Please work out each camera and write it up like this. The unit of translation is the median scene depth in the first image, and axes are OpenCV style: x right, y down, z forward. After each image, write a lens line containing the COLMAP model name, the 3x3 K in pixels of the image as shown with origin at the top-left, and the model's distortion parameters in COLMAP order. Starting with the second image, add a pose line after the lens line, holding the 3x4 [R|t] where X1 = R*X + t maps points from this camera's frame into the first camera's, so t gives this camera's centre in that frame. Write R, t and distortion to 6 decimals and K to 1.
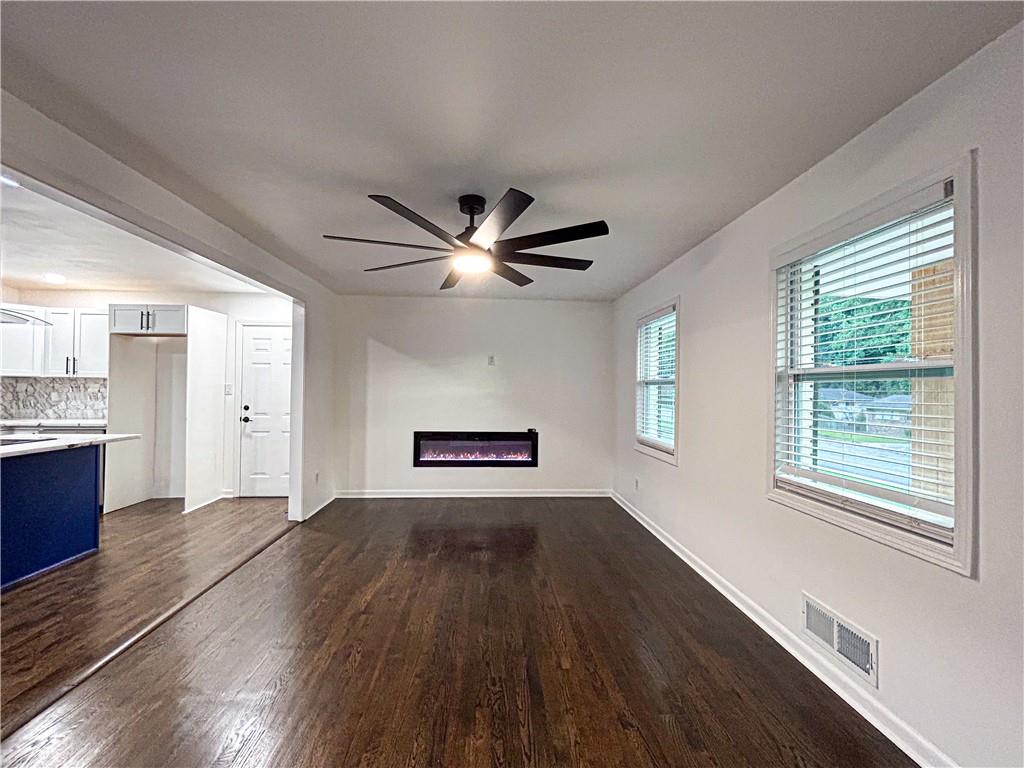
lens RADIAL K [[417.0, 0, 511.9], [0, 417.0, 385.2], [0, 0, 1]] dist [-0.000864, 0.000164]
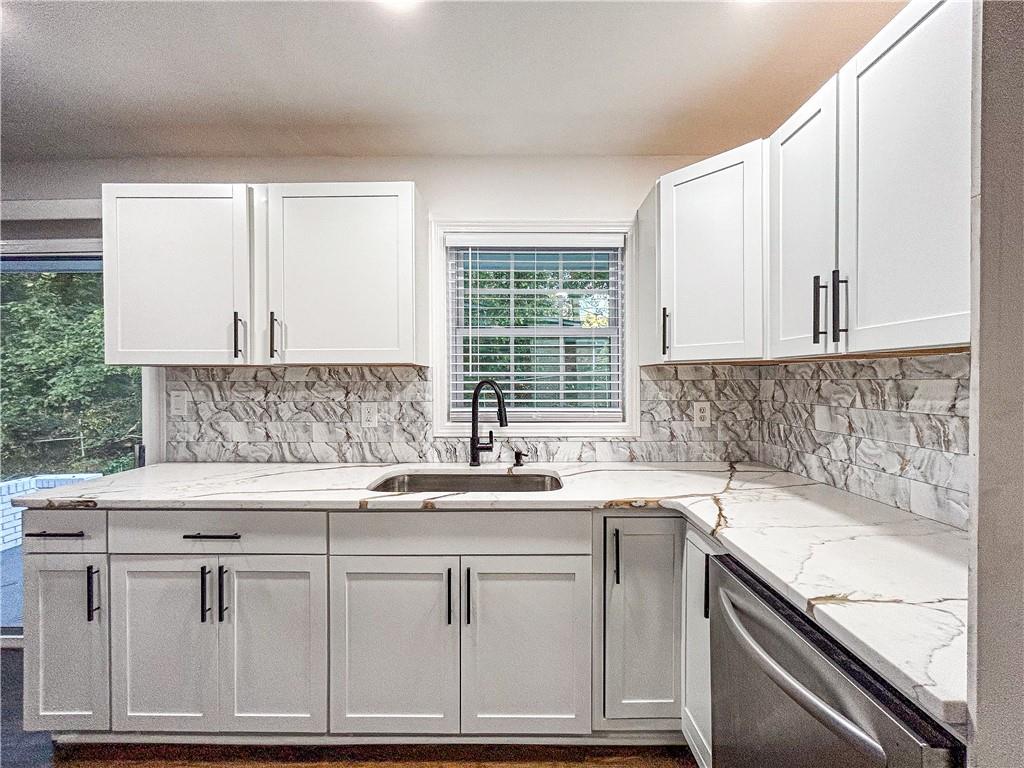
lens RADIAL K [[417.0, 0, 515.5], [0, 417.0, 384.1], [0, 0, 1]] dist [-0.000864, 0.000164]
pose [[-0.069396, 0.001136, -0.997589, -0.468699], [0.009931, 0.999951, 0.000448, -0.001854], [0.997540, -0.009876, -0.069404, 0.488279]]
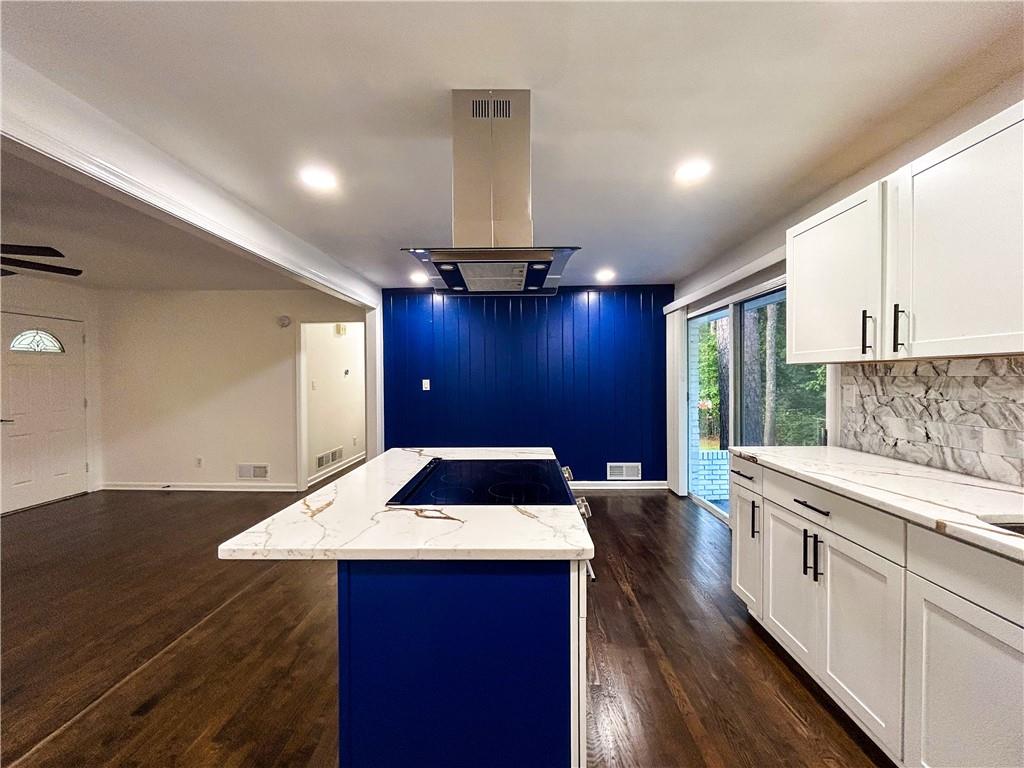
lens RADIAL K [[417.0, 0, 510.3], [0, 417.0, 380.8], [0, 0, 1]] dist [-0.000864, 0.000164]
pose [[-0.996010, -0.002466, 0.089212, -0.504984], [-0.002363, 0.999996, 0.001264, -0.002232], [-0.089215, 0.001048, -0.996012, 0.575158]]
